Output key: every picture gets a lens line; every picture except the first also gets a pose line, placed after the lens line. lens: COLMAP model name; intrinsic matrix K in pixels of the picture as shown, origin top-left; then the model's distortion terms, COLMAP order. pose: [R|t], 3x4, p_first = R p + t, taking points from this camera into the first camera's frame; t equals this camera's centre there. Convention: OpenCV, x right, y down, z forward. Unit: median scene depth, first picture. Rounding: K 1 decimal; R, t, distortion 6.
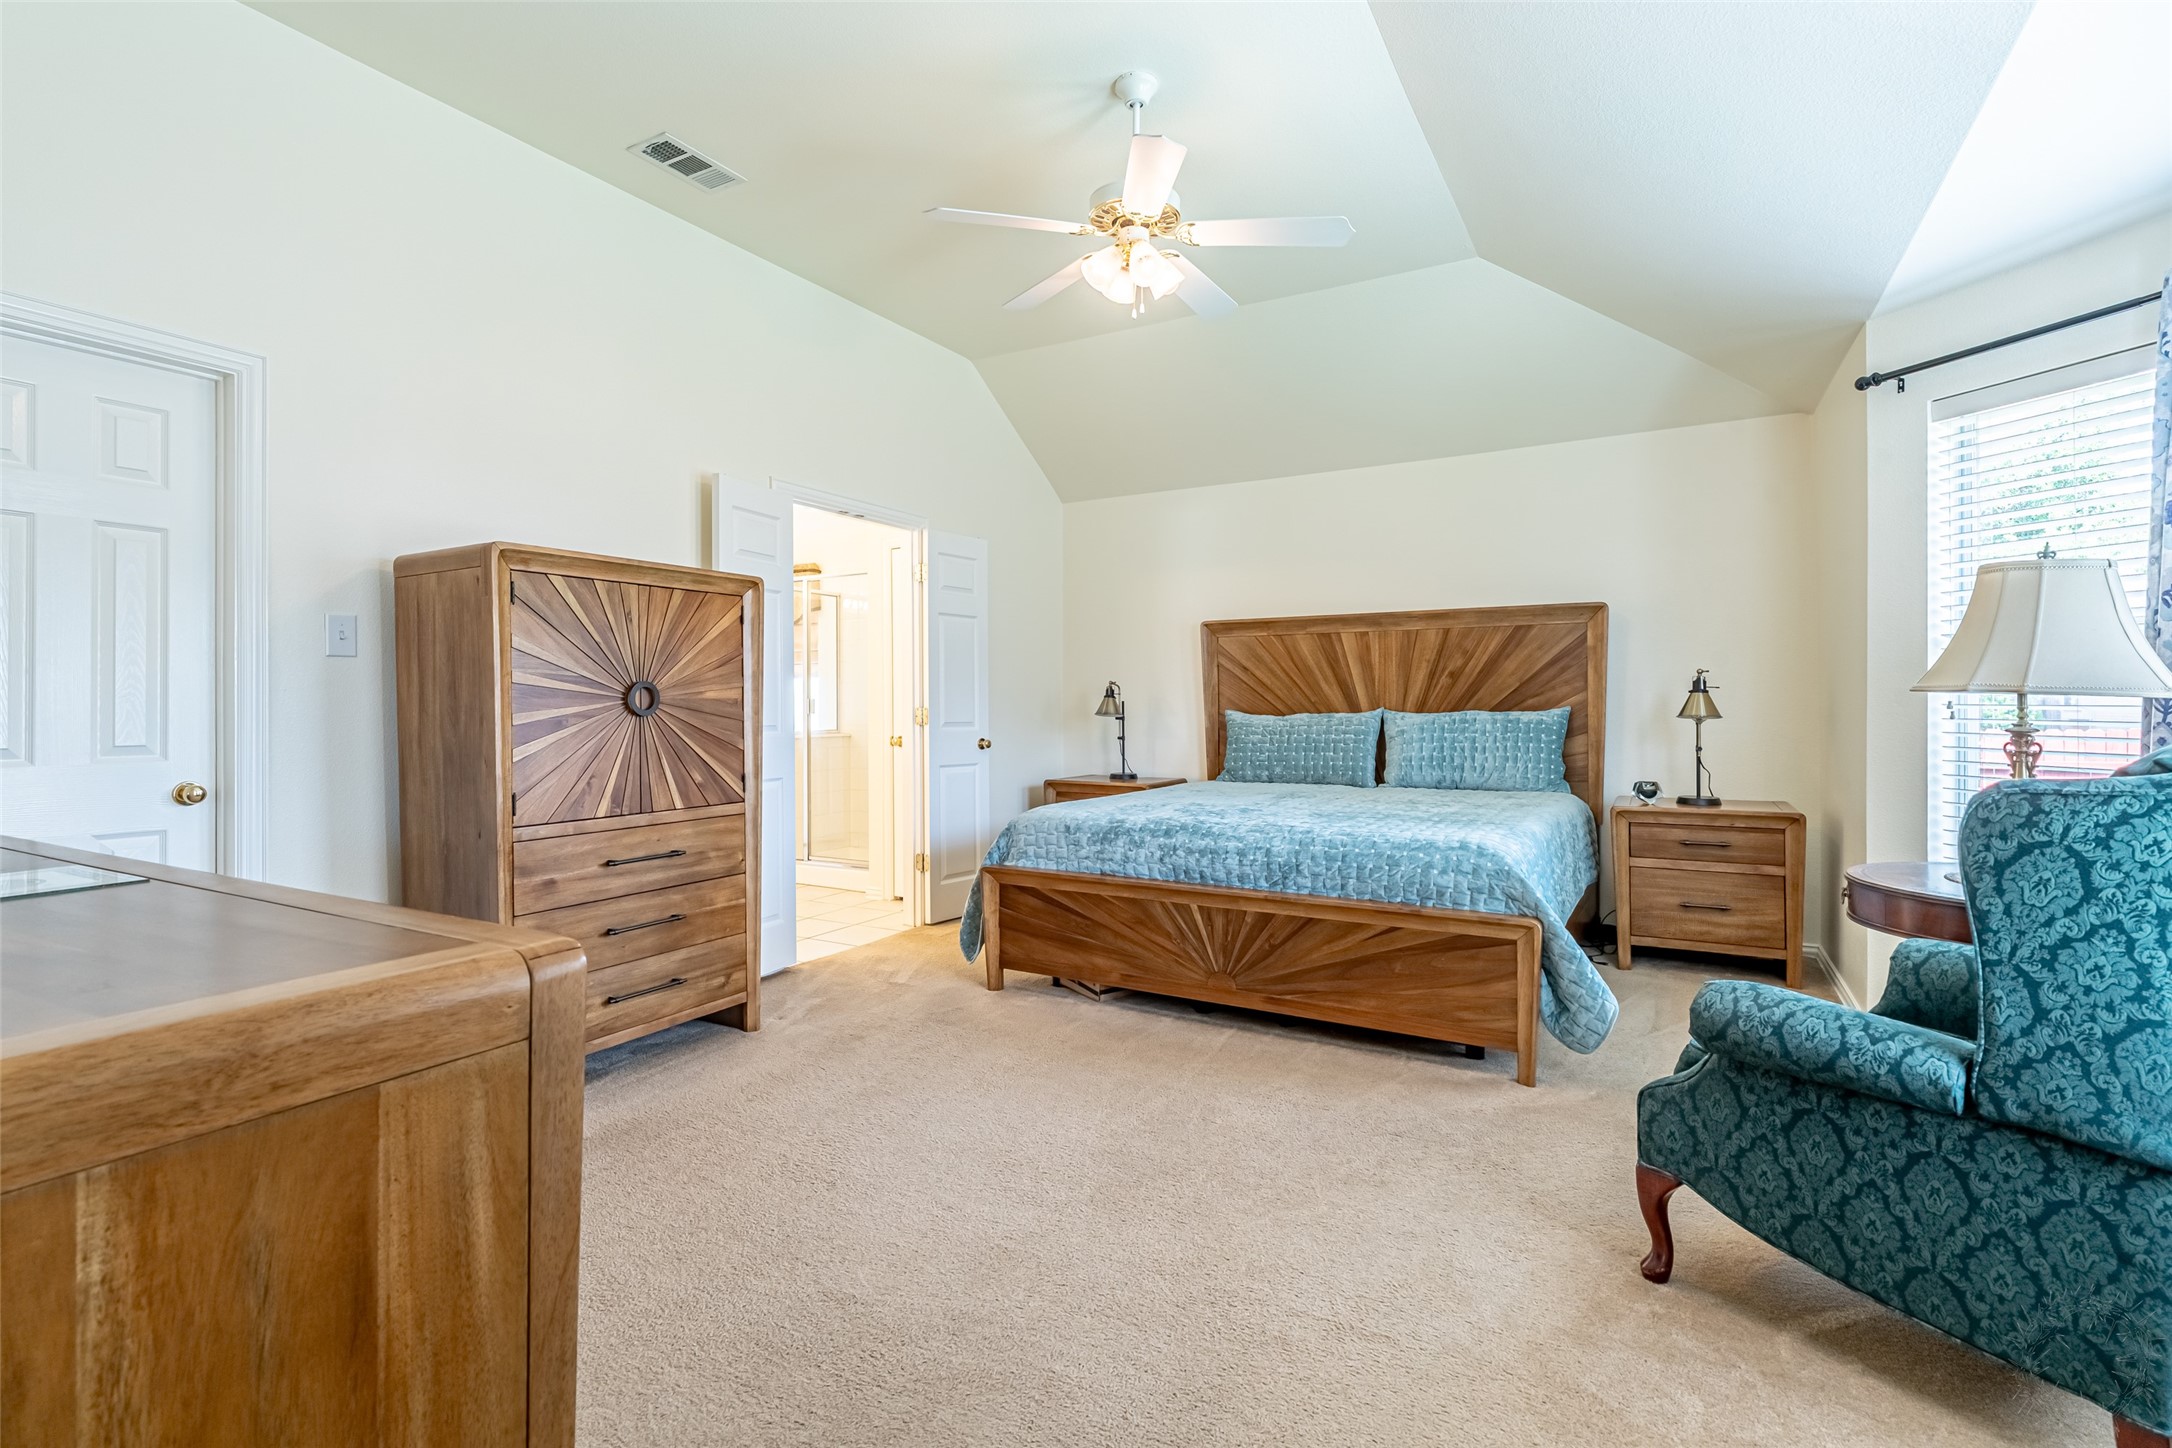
lens RADIAL K [[980.0, 0, 1088.5], [0, 980.0, 712.5], [0, 0, 1]] dist [-0.015971, 0.004807]
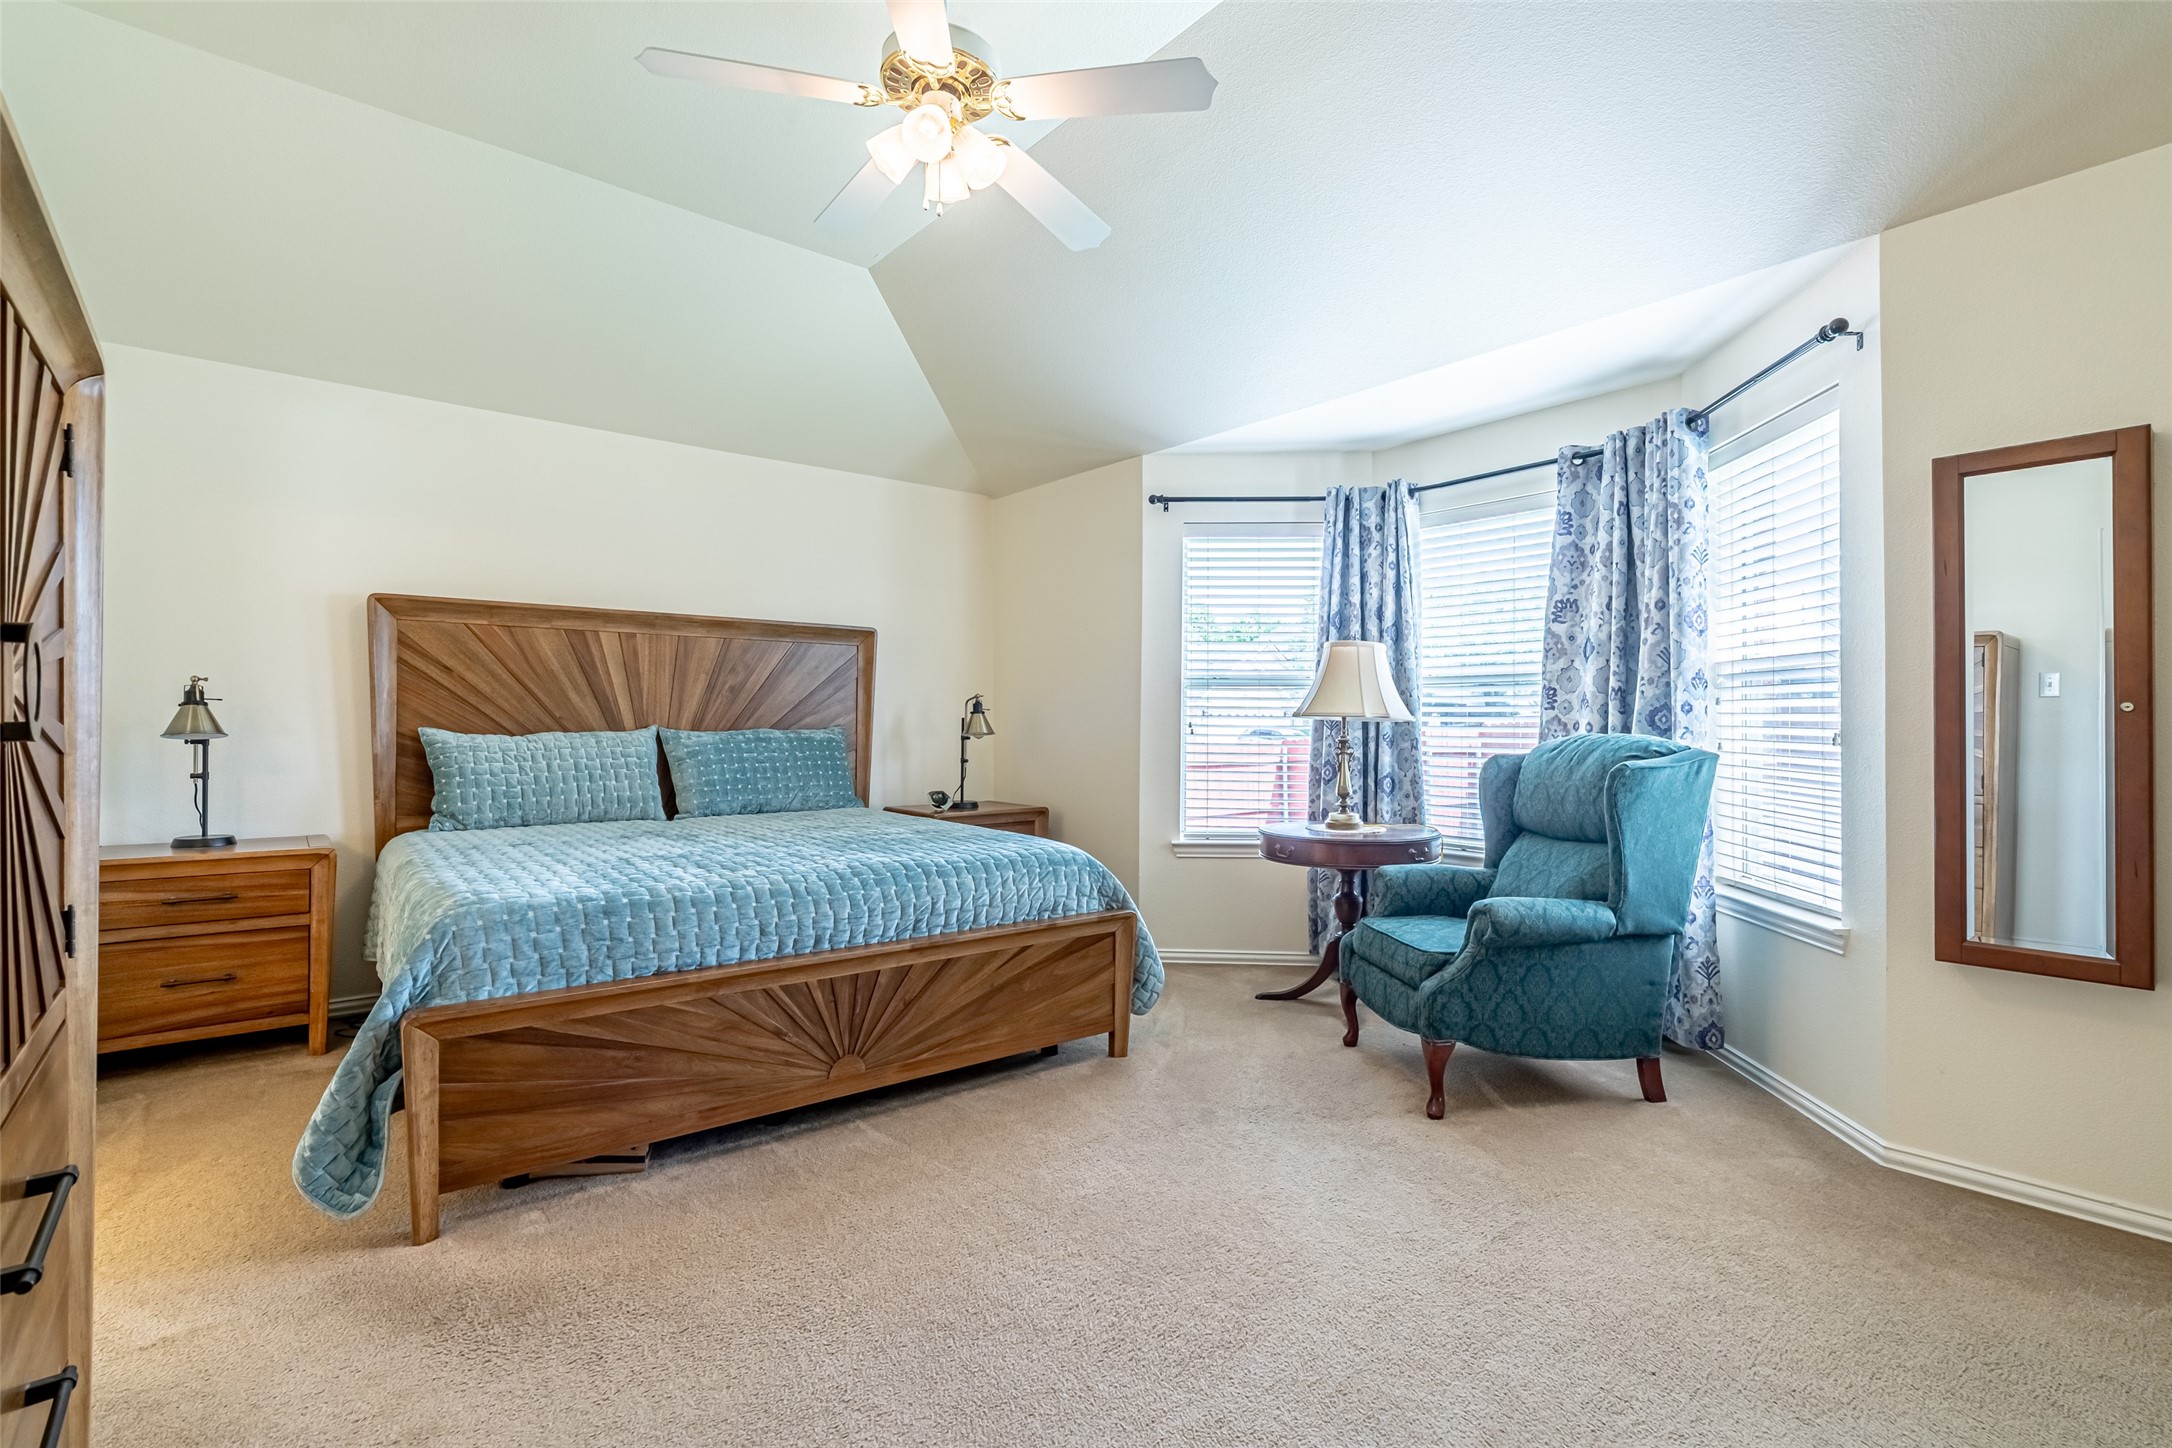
lens RADIAL K [[980.0, 0, 1083.2], [0, 980.0, 728.6], [0, 0, 1]] dist [-0.015971, 0.004807]
pose [[0.361238, 0.001885, 0.932472, -0.406638], [0.001760, 0.999995, -0.002703, 0.001066], [-0.932472, 0.002618, 0.361233, 0.402364]]
